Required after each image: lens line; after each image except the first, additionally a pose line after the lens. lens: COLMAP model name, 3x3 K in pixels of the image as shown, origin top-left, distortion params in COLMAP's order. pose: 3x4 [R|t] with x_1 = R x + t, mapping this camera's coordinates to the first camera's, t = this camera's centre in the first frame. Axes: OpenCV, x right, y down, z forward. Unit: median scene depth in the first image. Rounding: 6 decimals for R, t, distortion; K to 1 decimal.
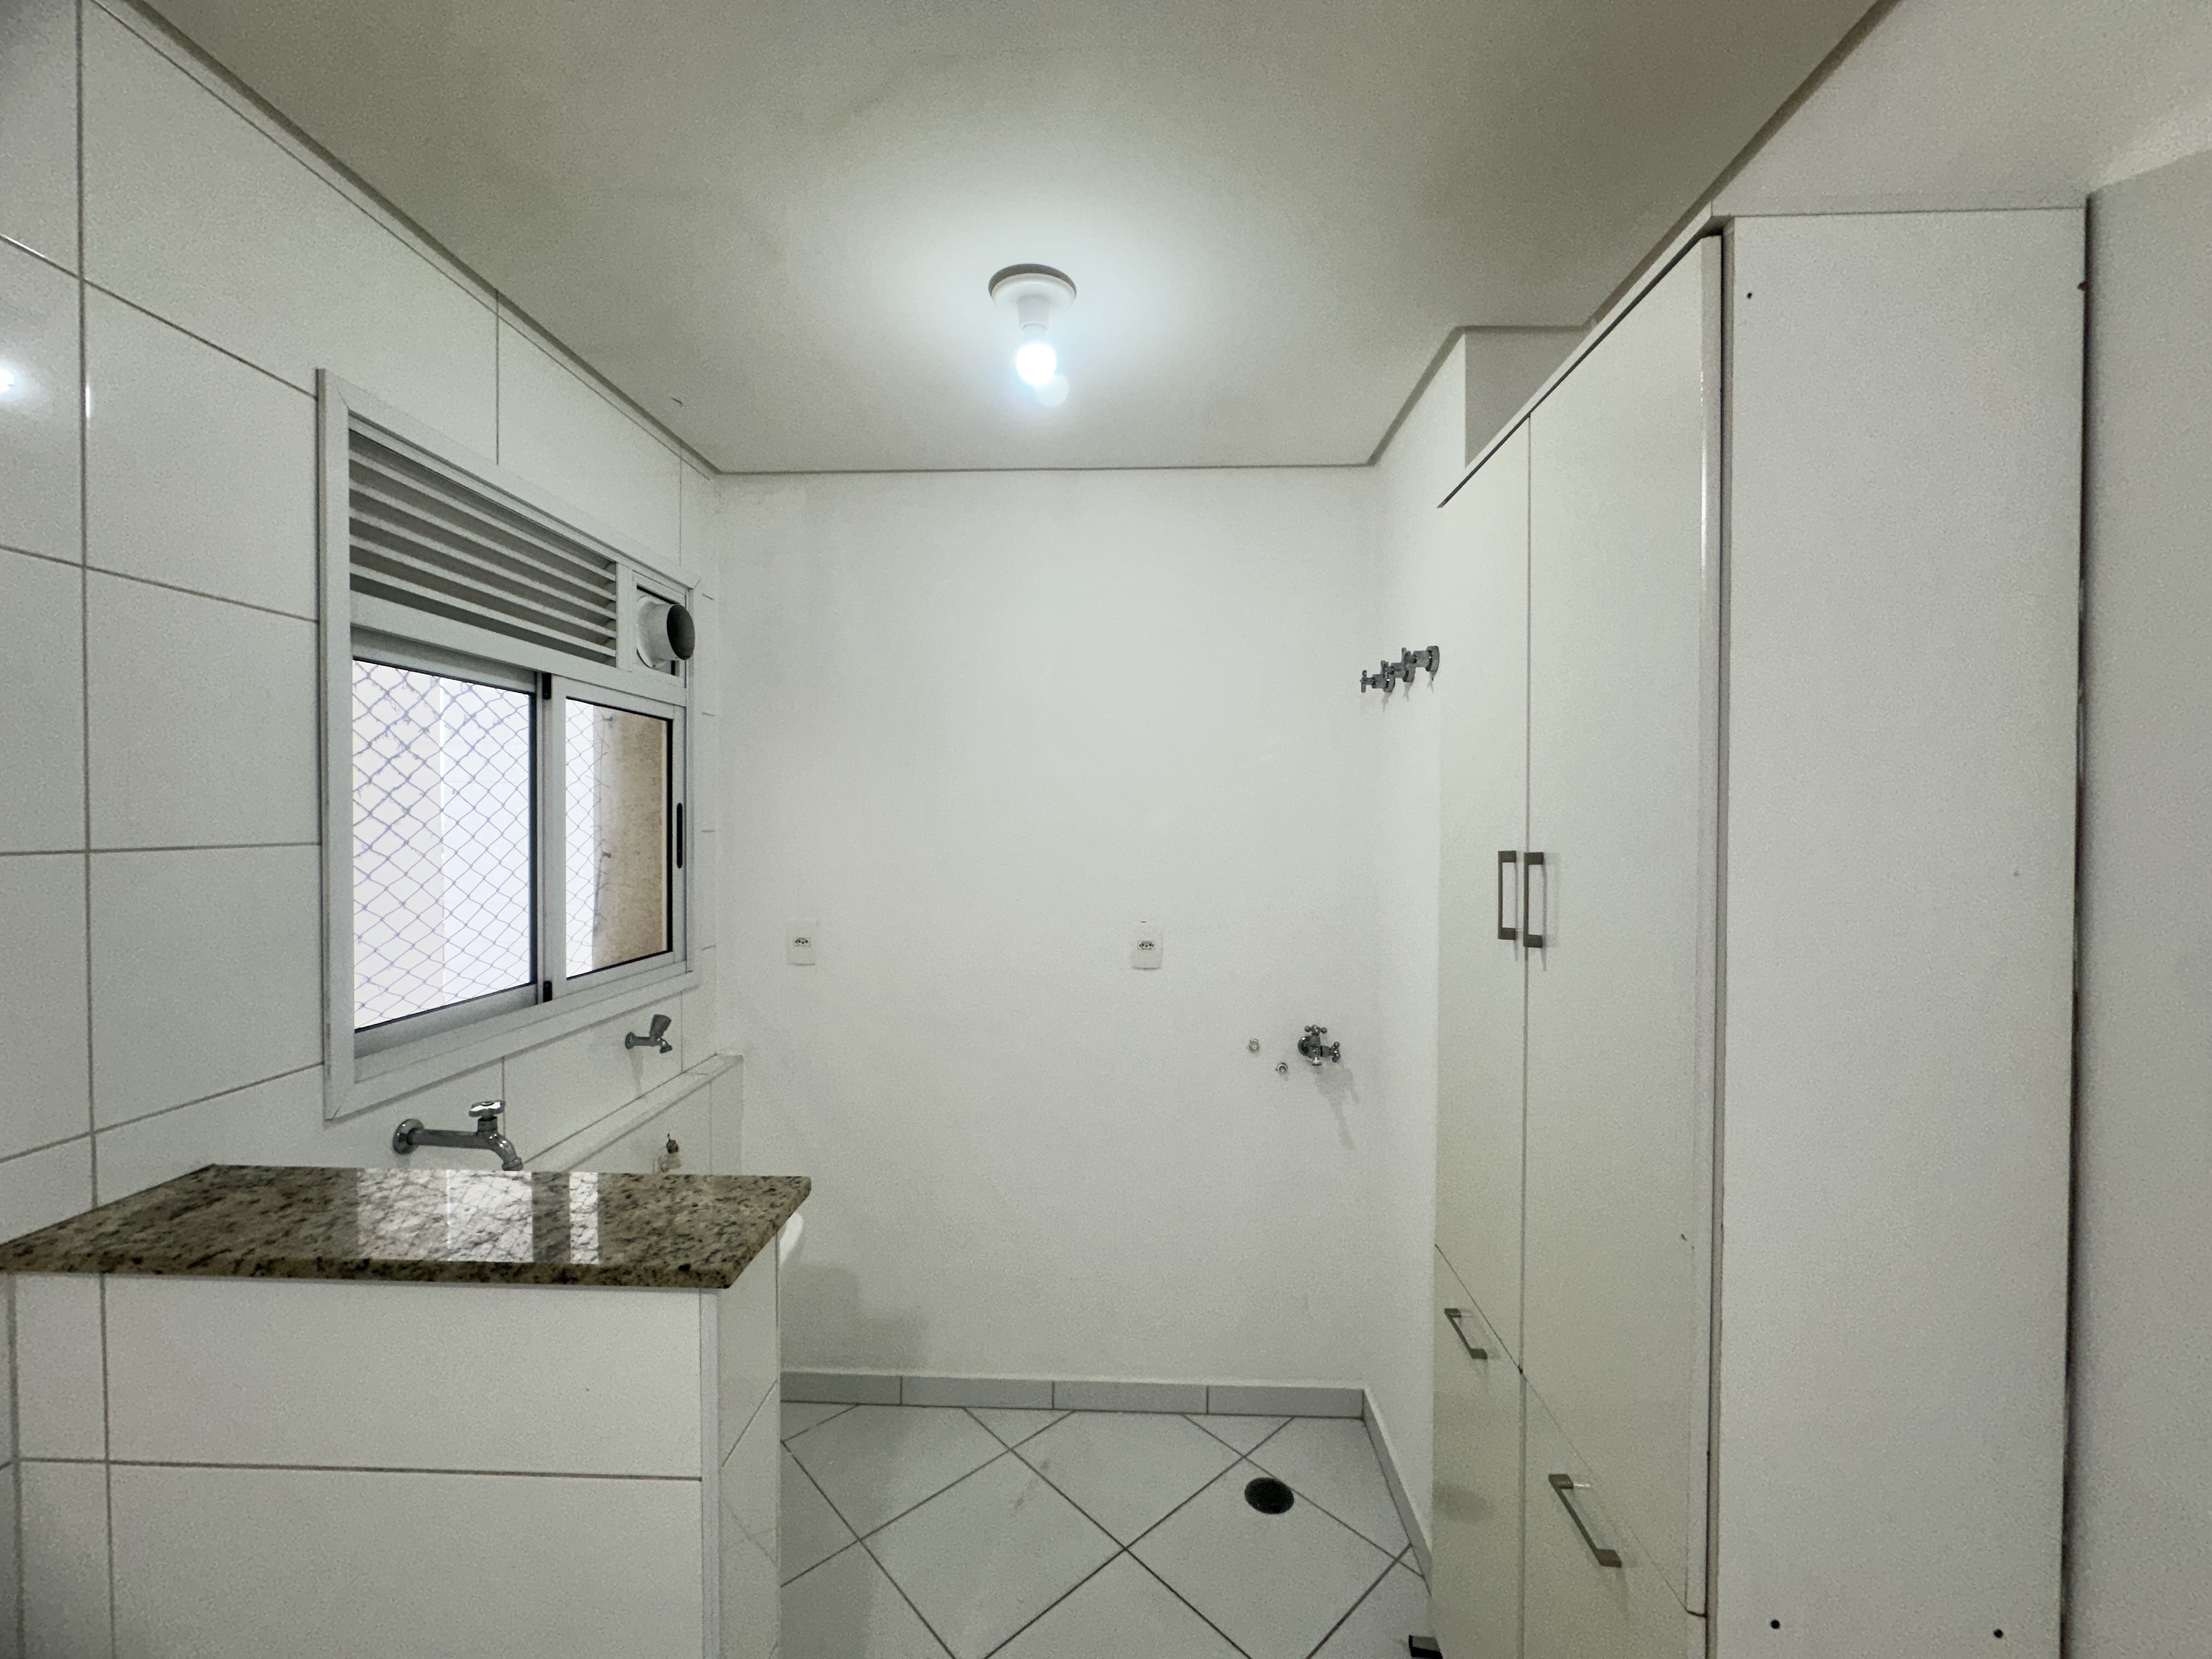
lens RADIAL K [[881.4, 0, 1103.7], [0, 881.4, 829.5], [0, 0, 1]] dist [-0.003856, 0.001172]
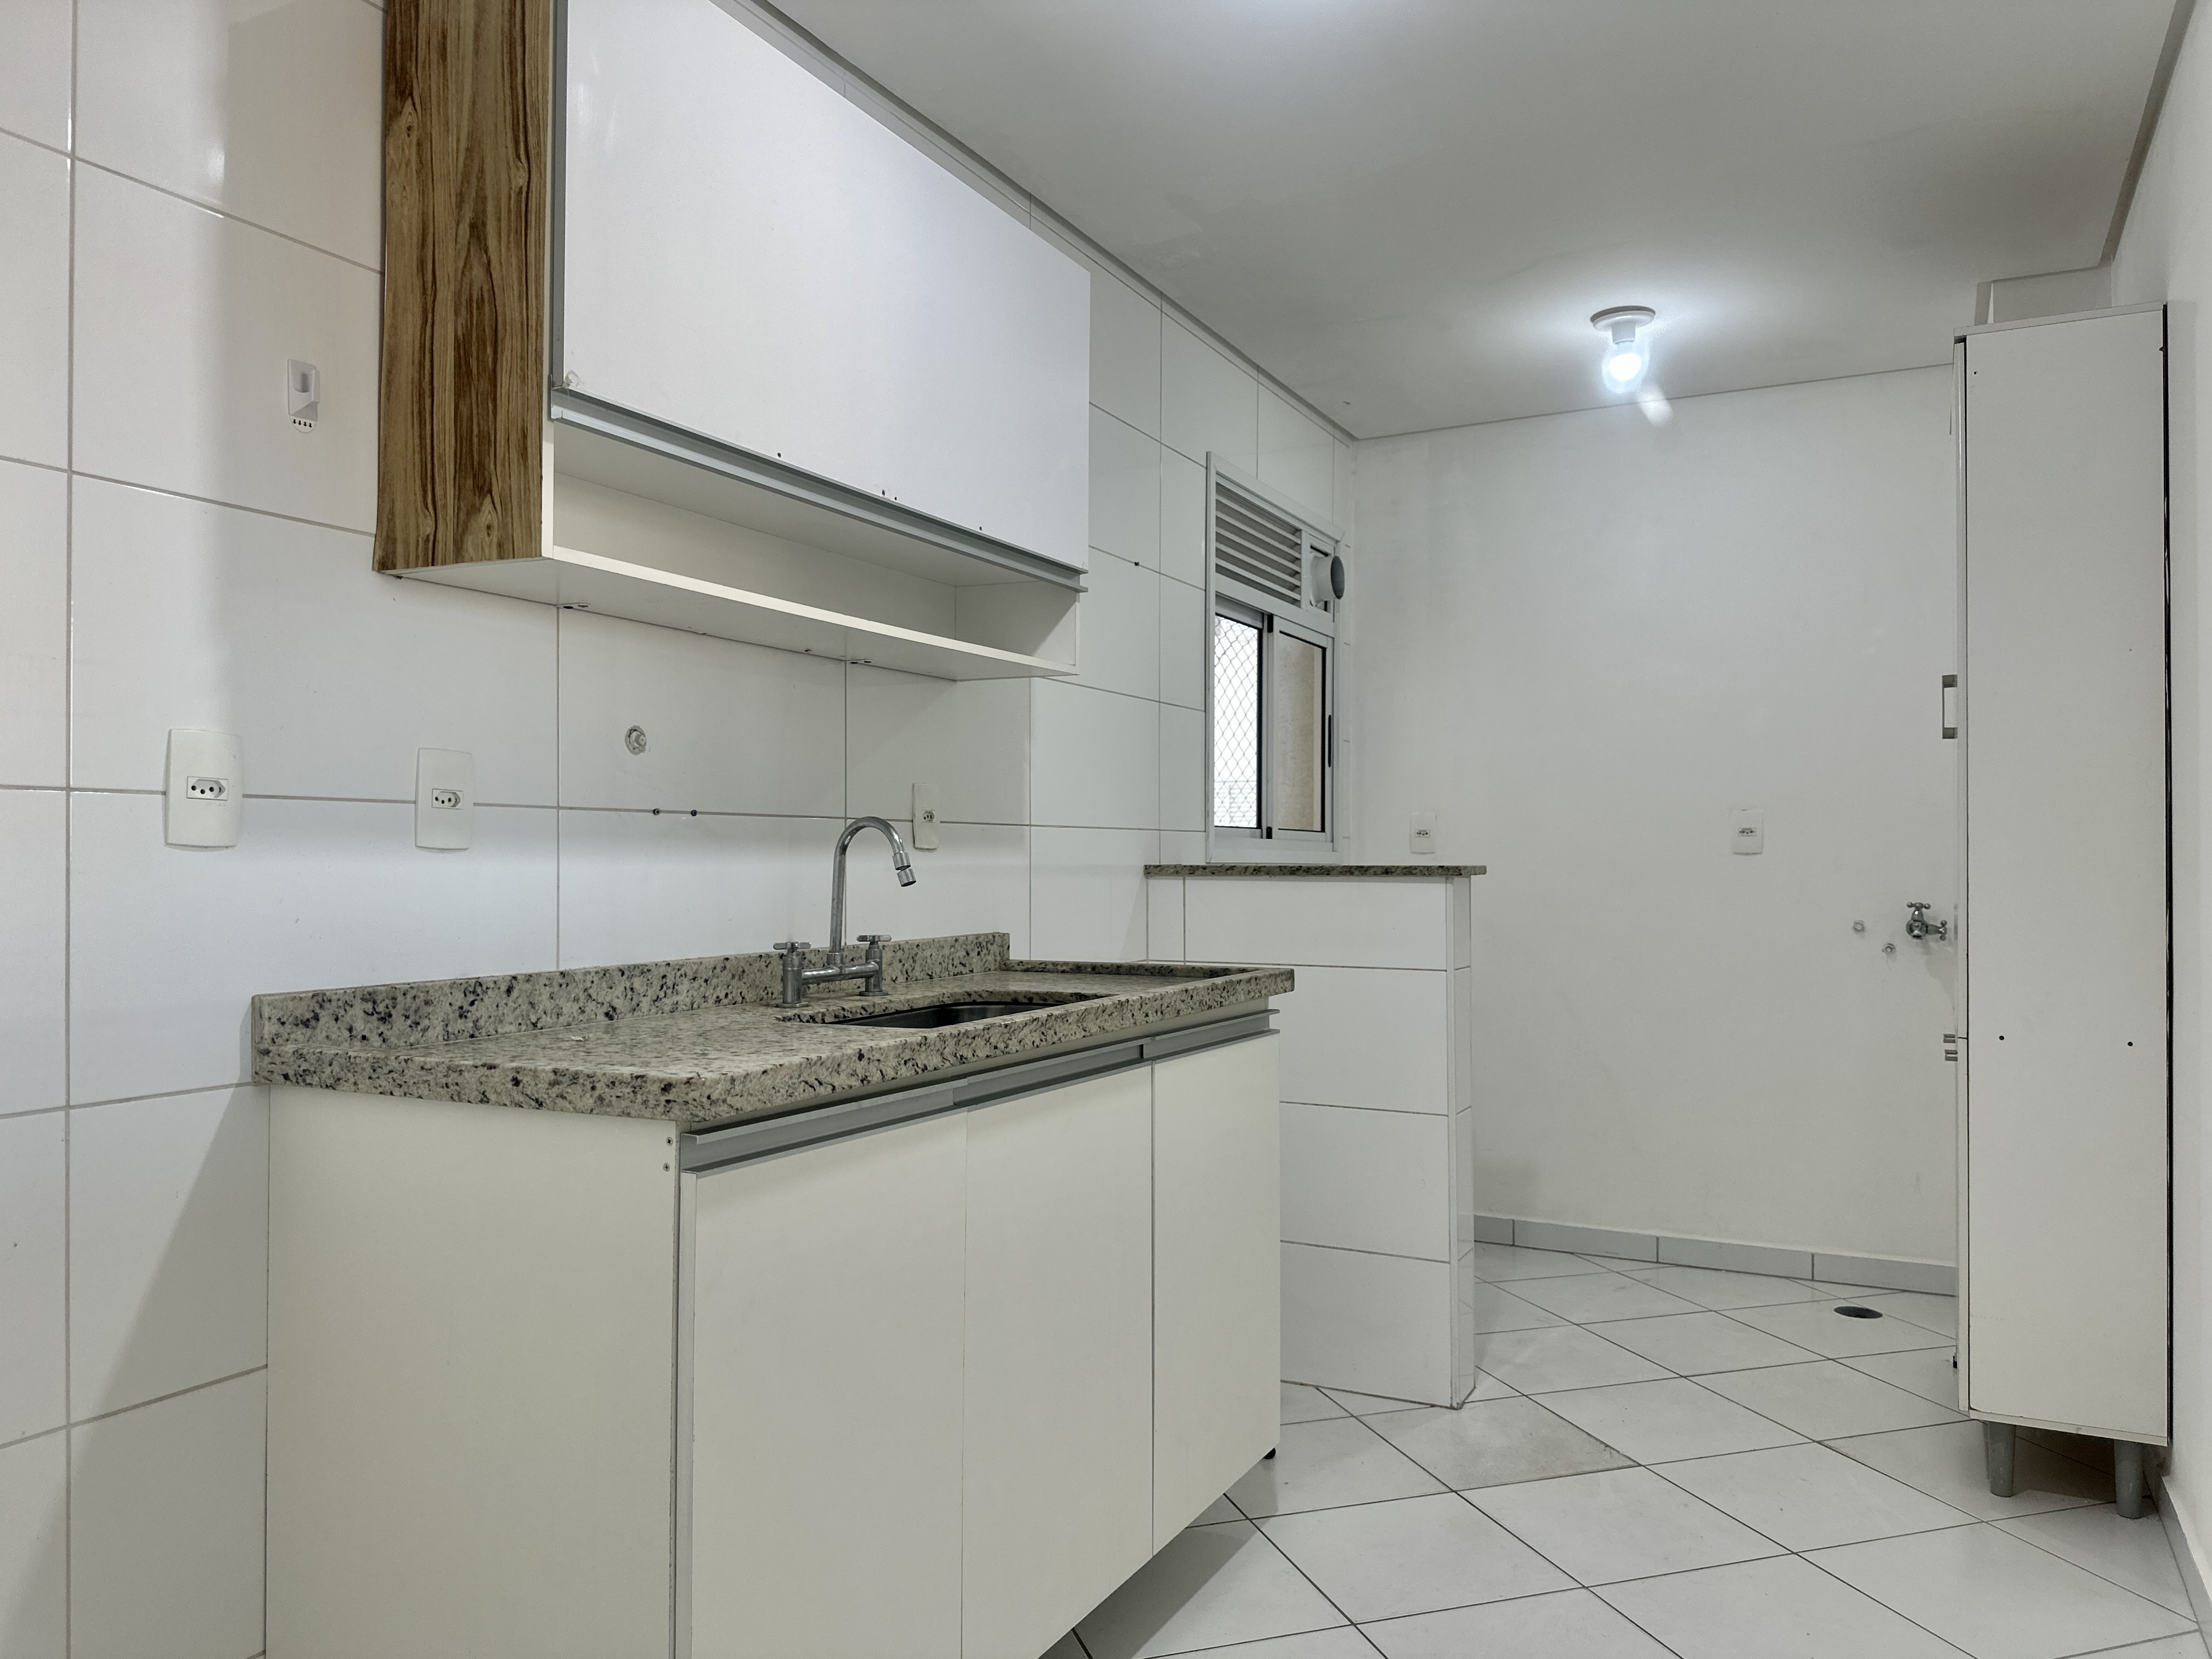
lens RADIAL K [[1556.8, 0, 1118.5], [0, 1556.8, 833.8], [0, 0, 1]] dist [0.118973, -0.172422]
pose [[0.908898, -0.007559, -0.416950, 0.185622], [-0.005623, 0.999523, -0.030377, 0.232488], [0.416980, 0.029954, 0.908422, -1.259817]]
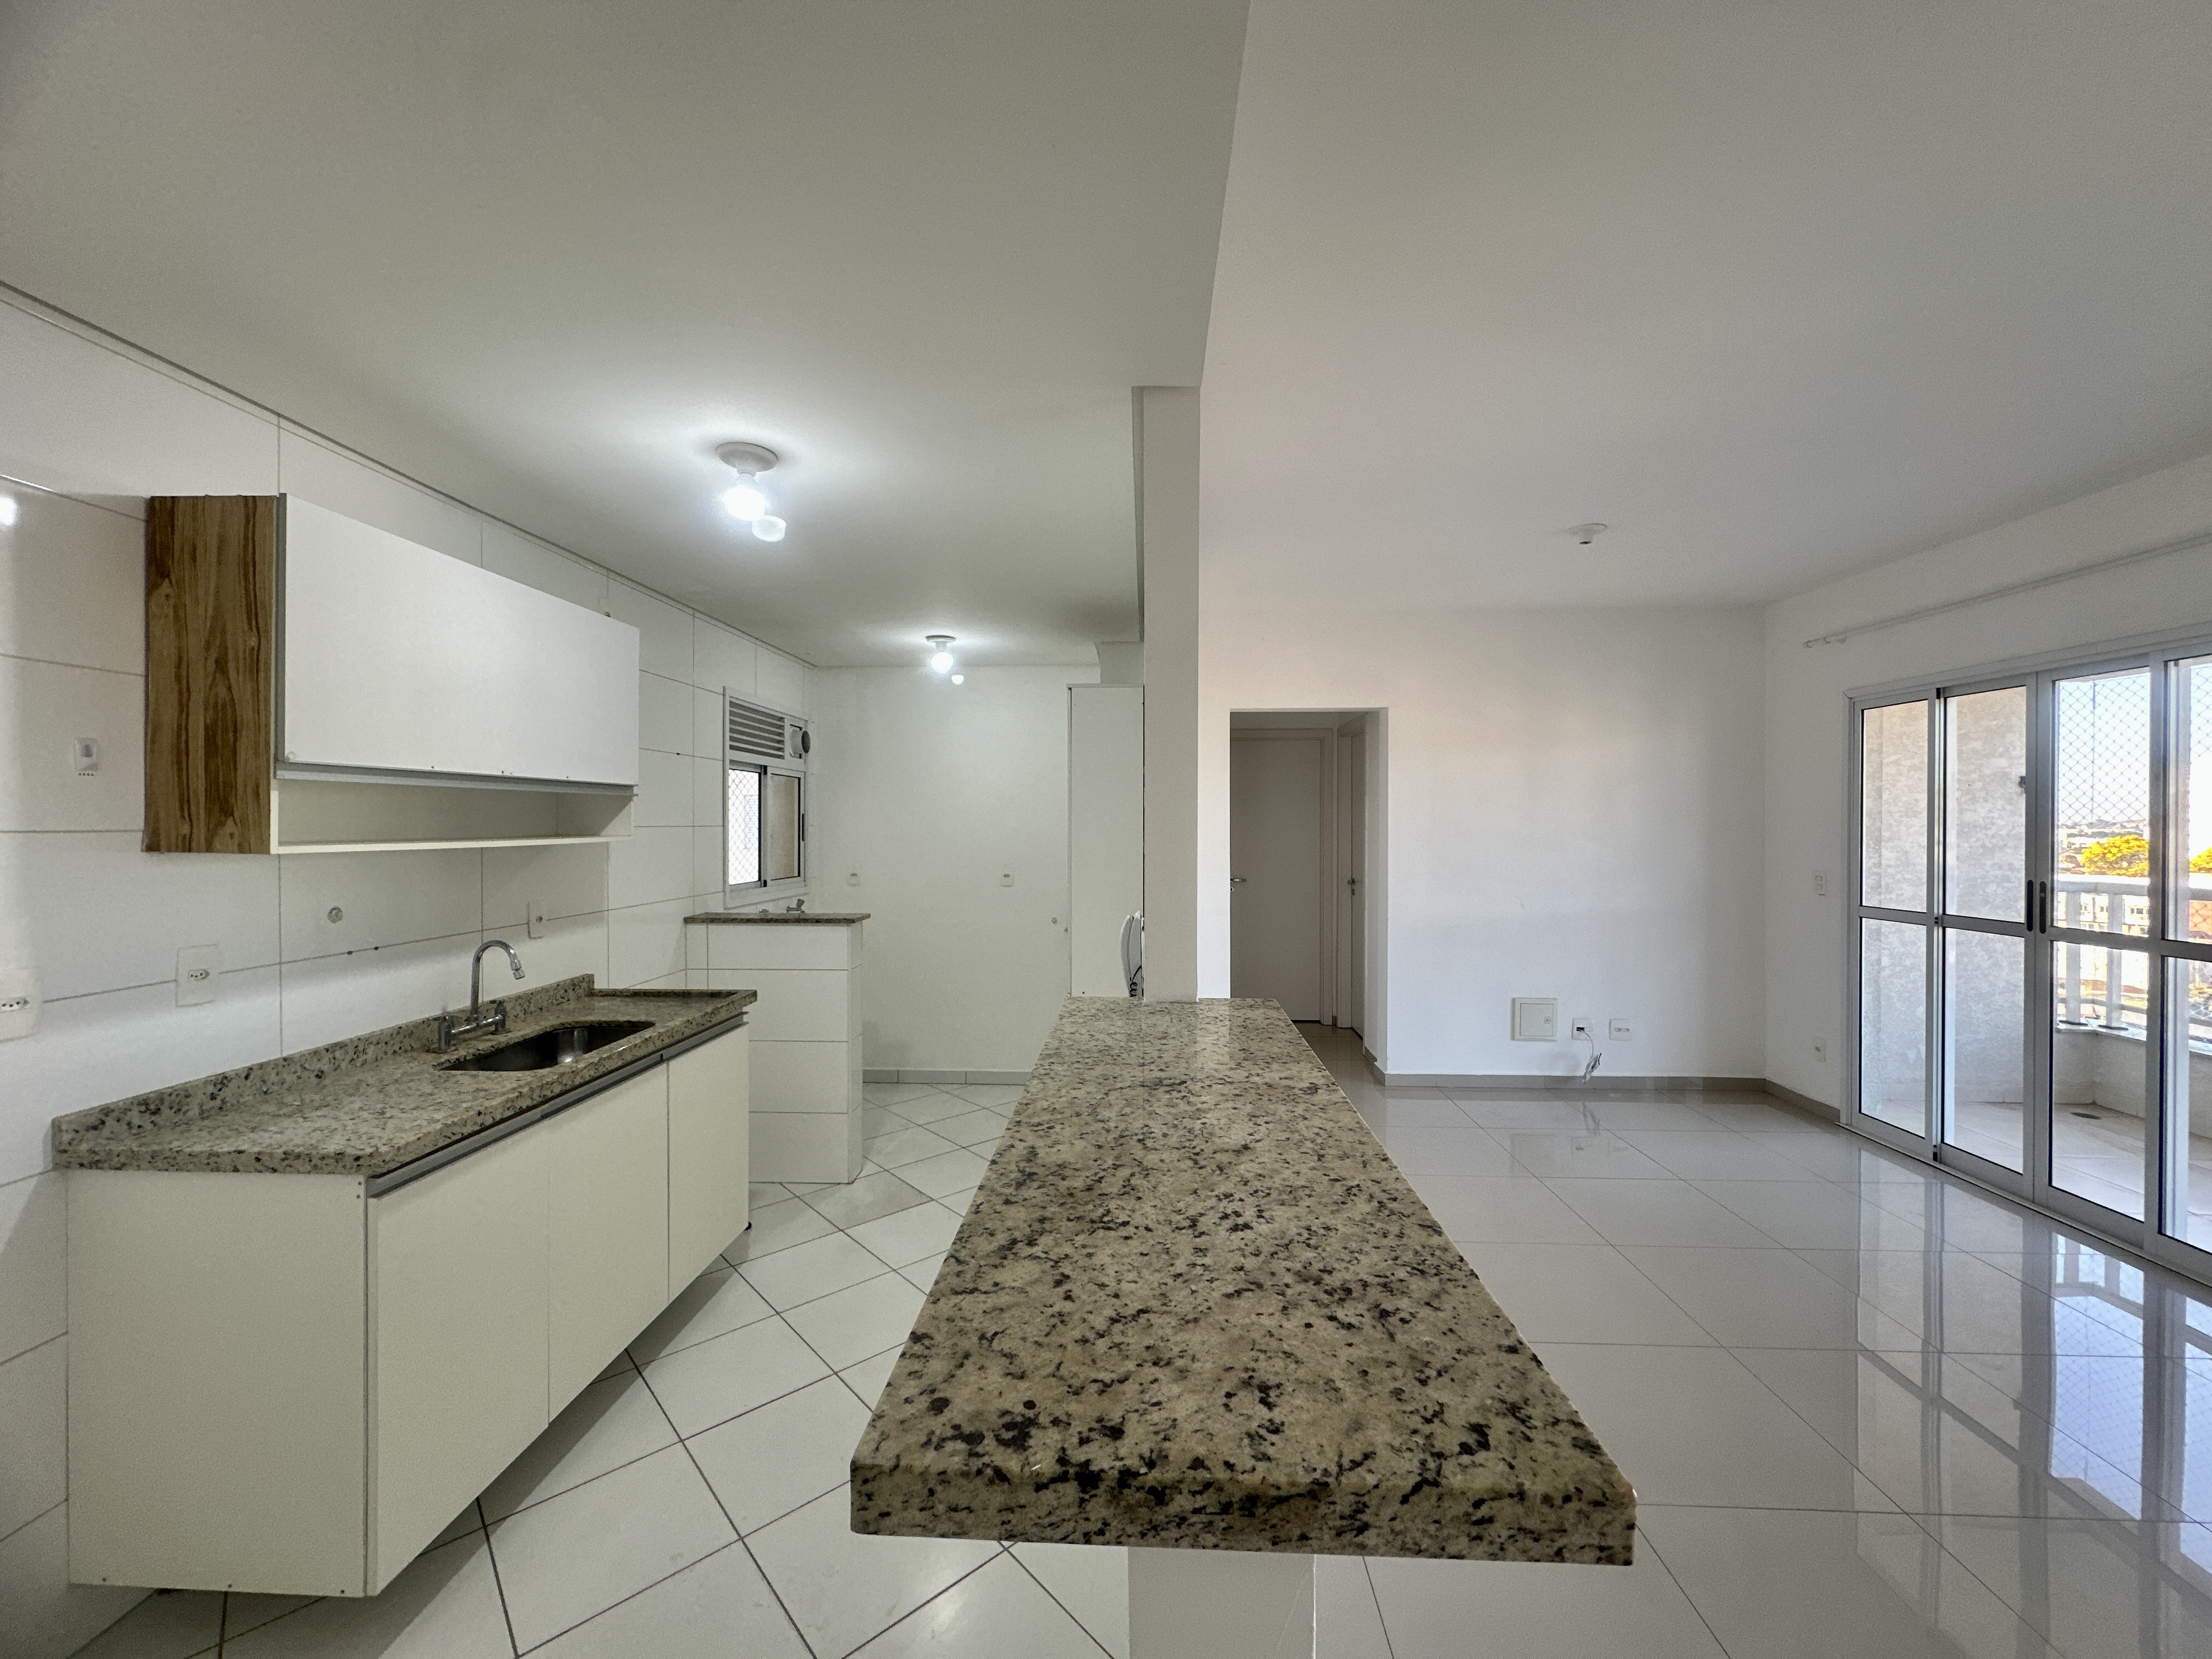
lens RADIAL K [[881.4, 0, 1103.7], [0, 881.4, 829.5], [0, 0, 1]] dist [-0.003856, 0.001172]
pose [[0.999947, -0.000929, -0.010217, 0.376582], [0.000849, 0.999969, -0.007852, 0.036479], [0.010224, 0.007843, 0.999917, -1.475187]]
